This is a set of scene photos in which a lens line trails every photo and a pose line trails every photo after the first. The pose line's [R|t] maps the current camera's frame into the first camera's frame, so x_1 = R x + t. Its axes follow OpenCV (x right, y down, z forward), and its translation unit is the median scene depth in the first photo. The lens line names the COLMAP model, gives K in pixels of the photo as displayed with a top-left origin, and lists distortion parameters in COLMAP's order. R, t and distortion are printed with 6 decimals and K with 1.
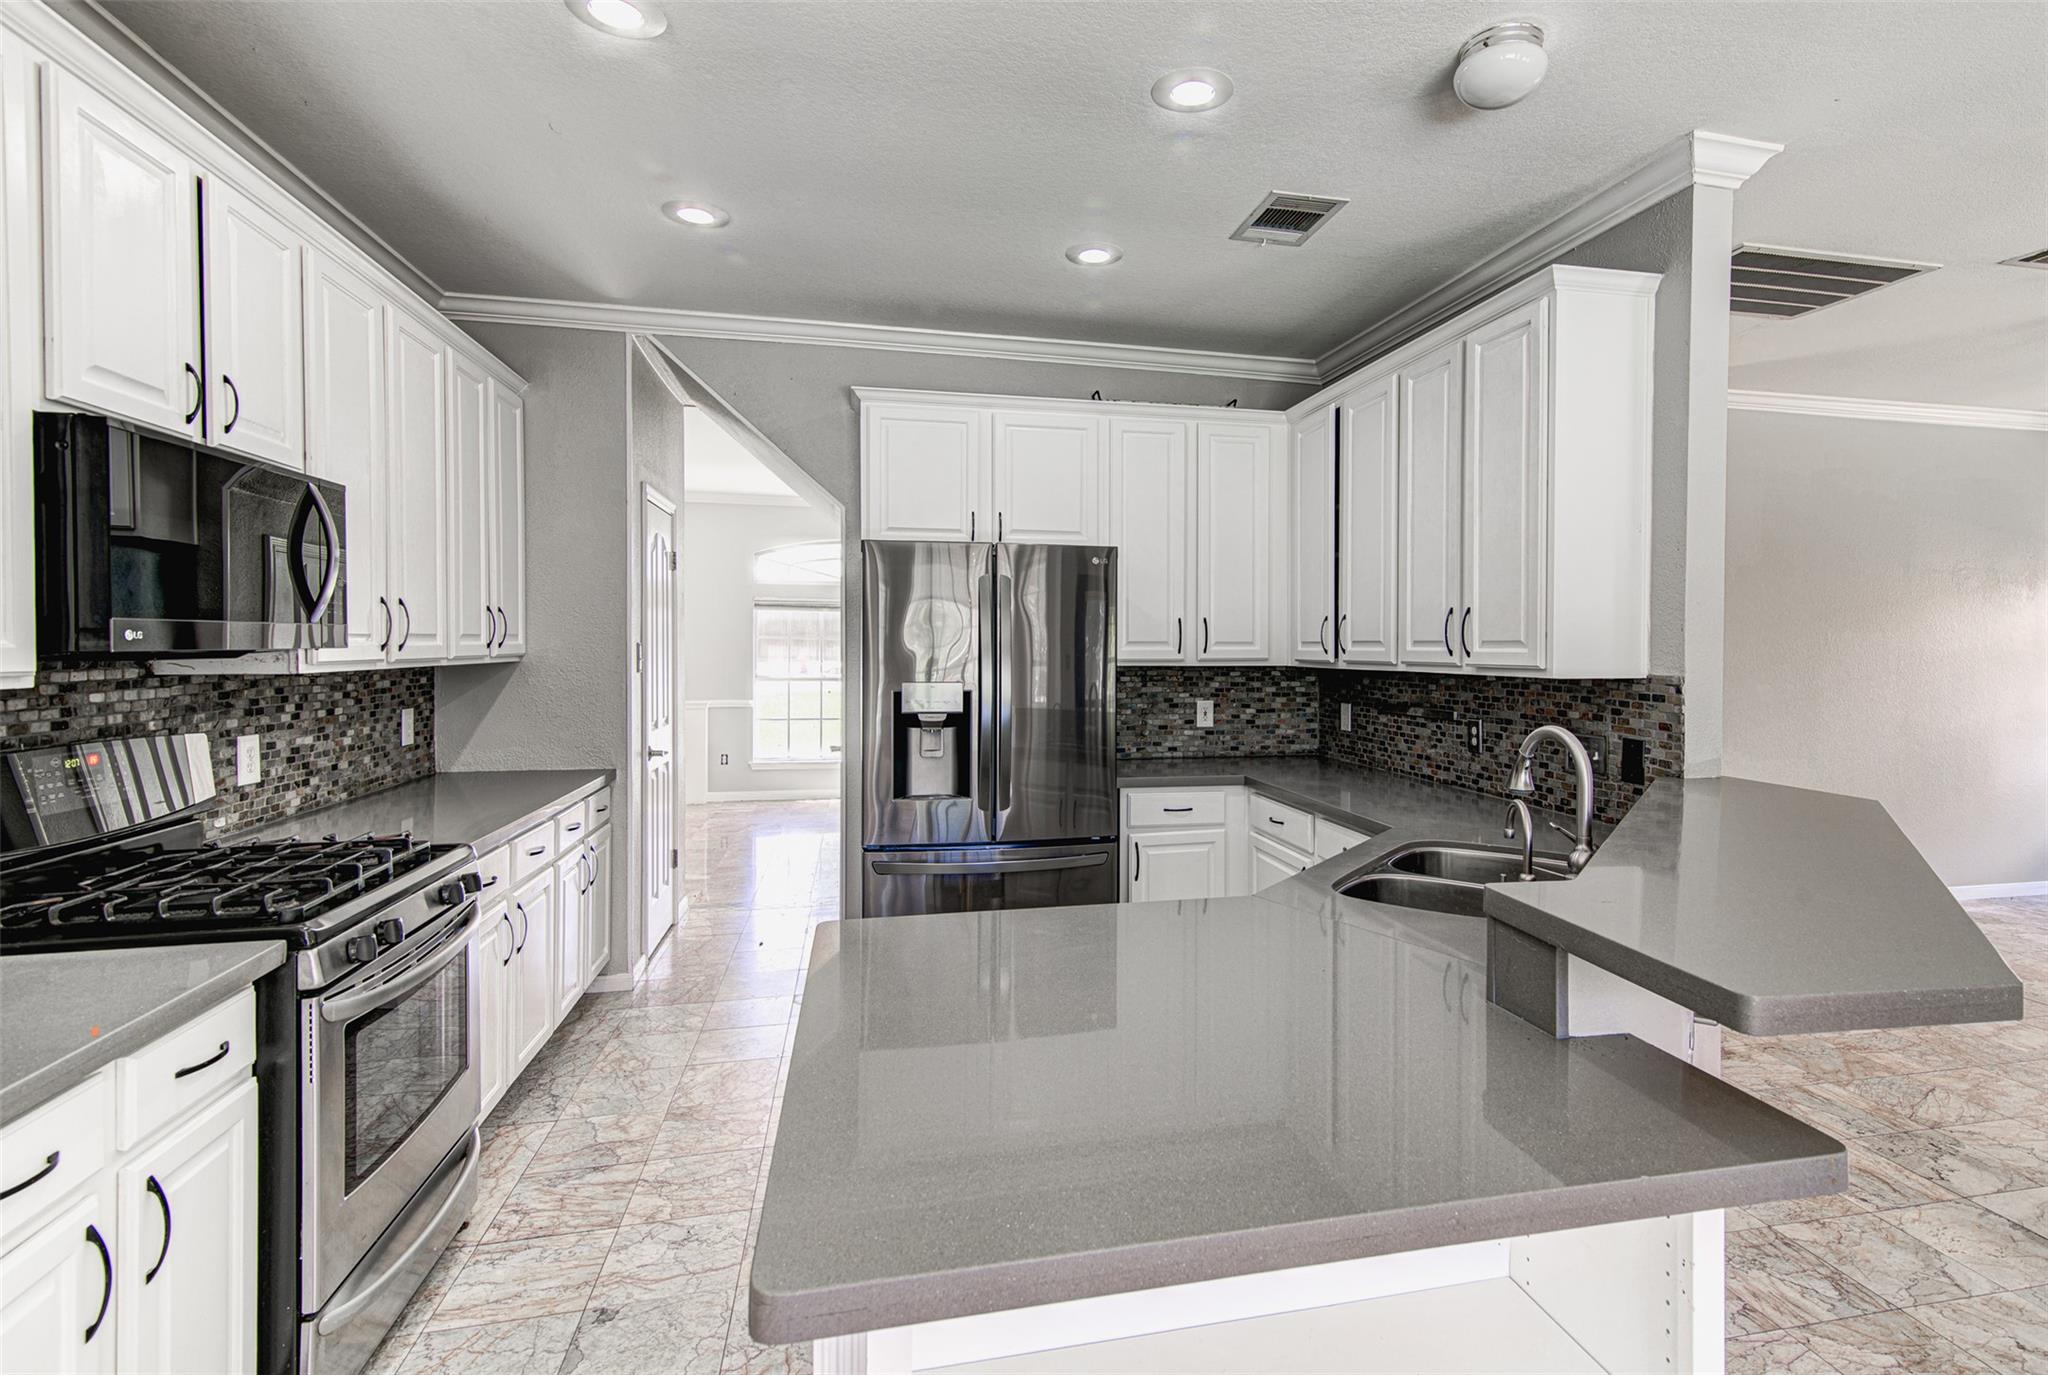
lens RADIAL K [[974.2, 0, 1082.3], [0, 974.2, 657.1], [0, 0, 1]] dist [0.031724, -0.013165]
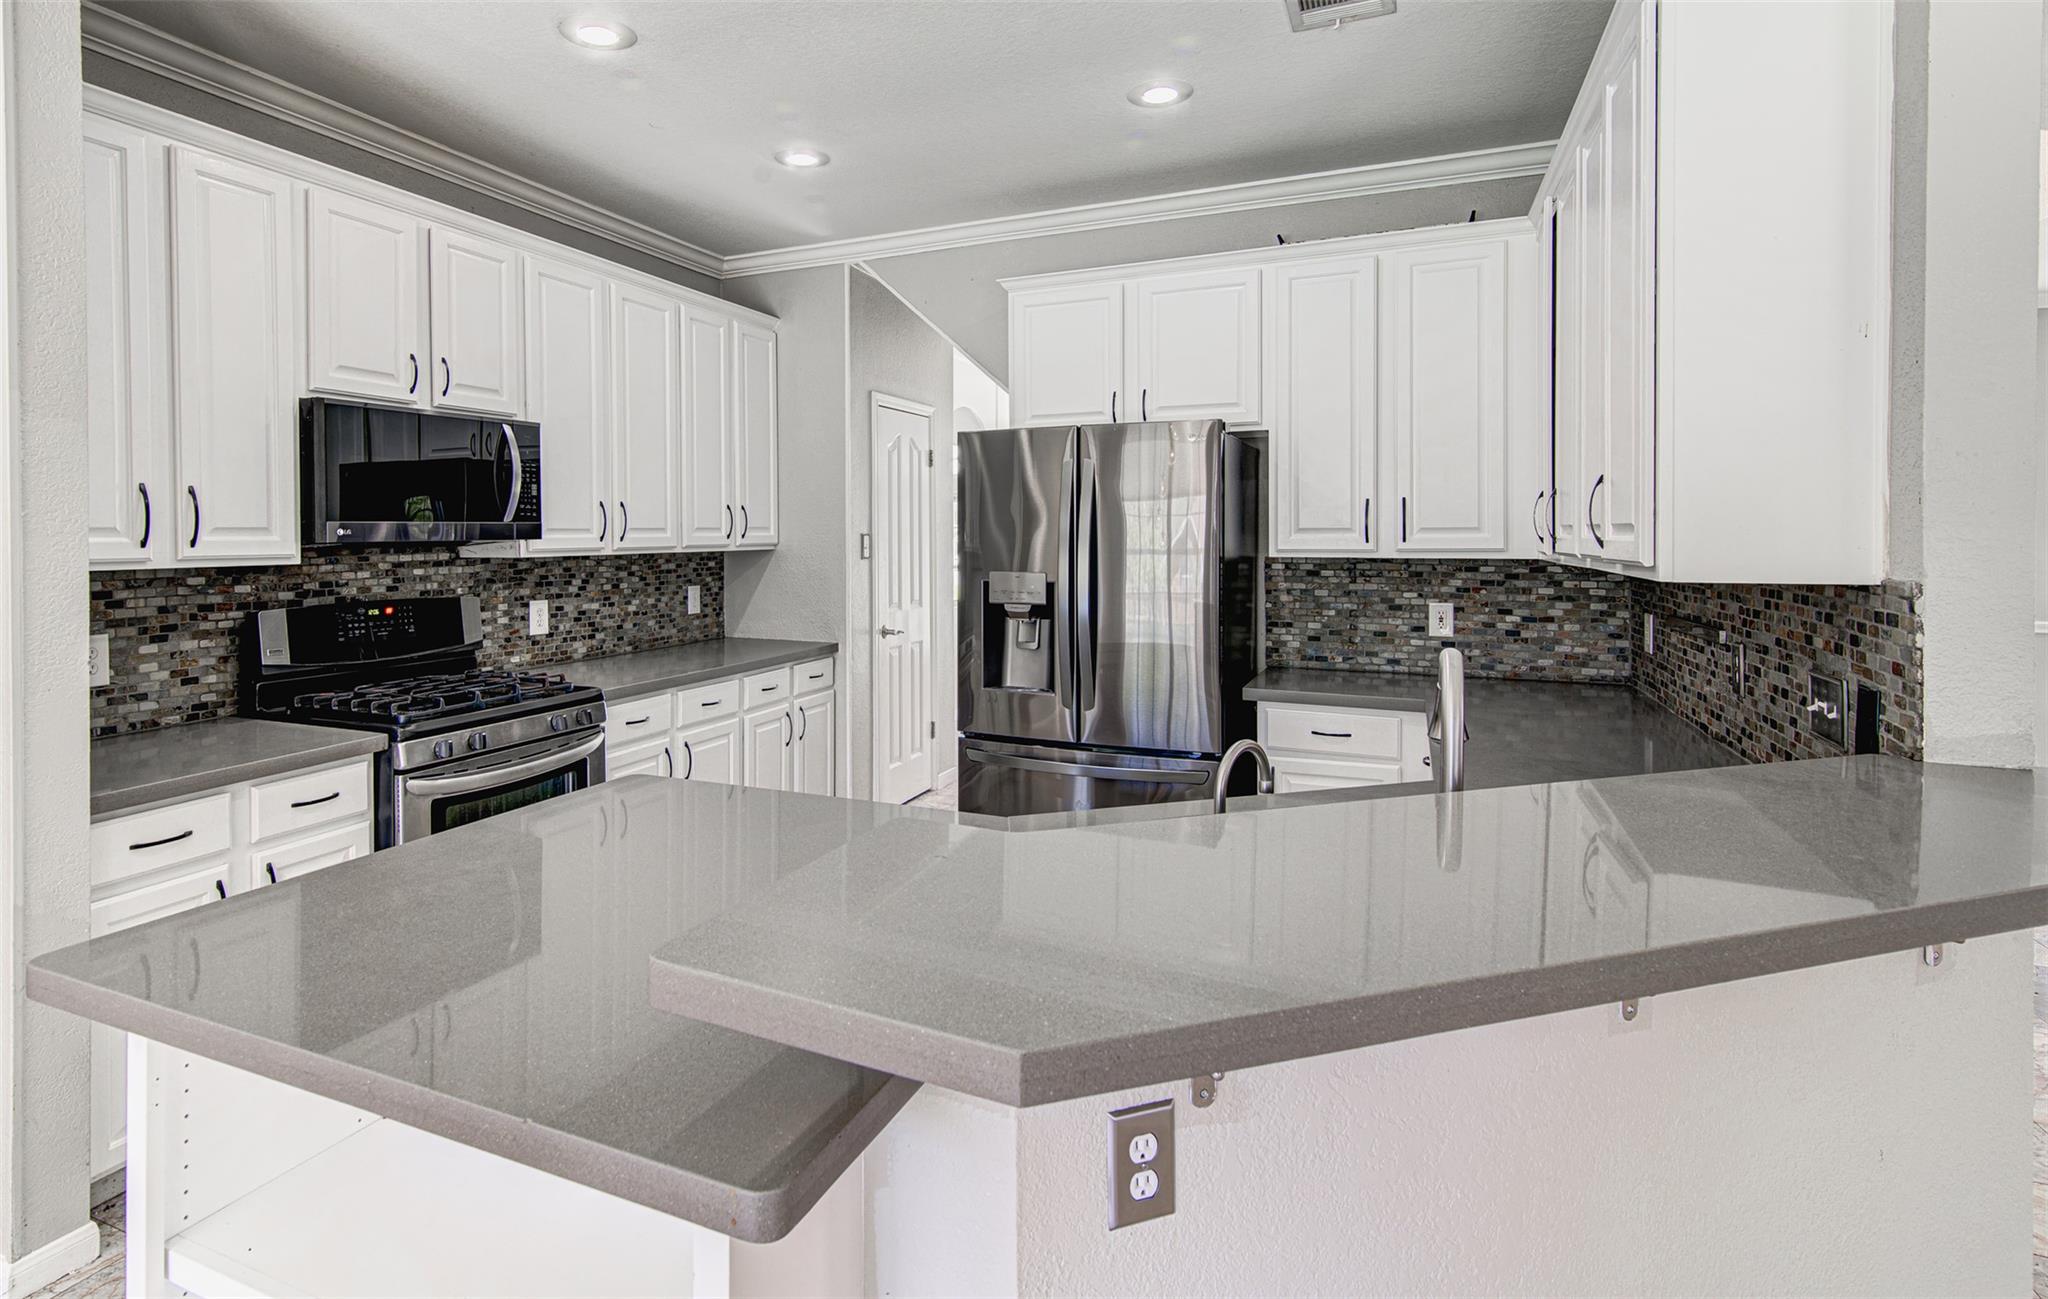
lens RADIAL K [[1017.8, 0, 922.7], [0, 1017.8, 545.2], [0, 0, 1]] dist [0.002064, 0.000104]
pose [[0.792698, 0.001120, -0.609613, 0.423268], [-0.001387, 0.999999, 0.000034, -0.001334], [0.609612, 0.000819, 0.792699, 0.145421]]
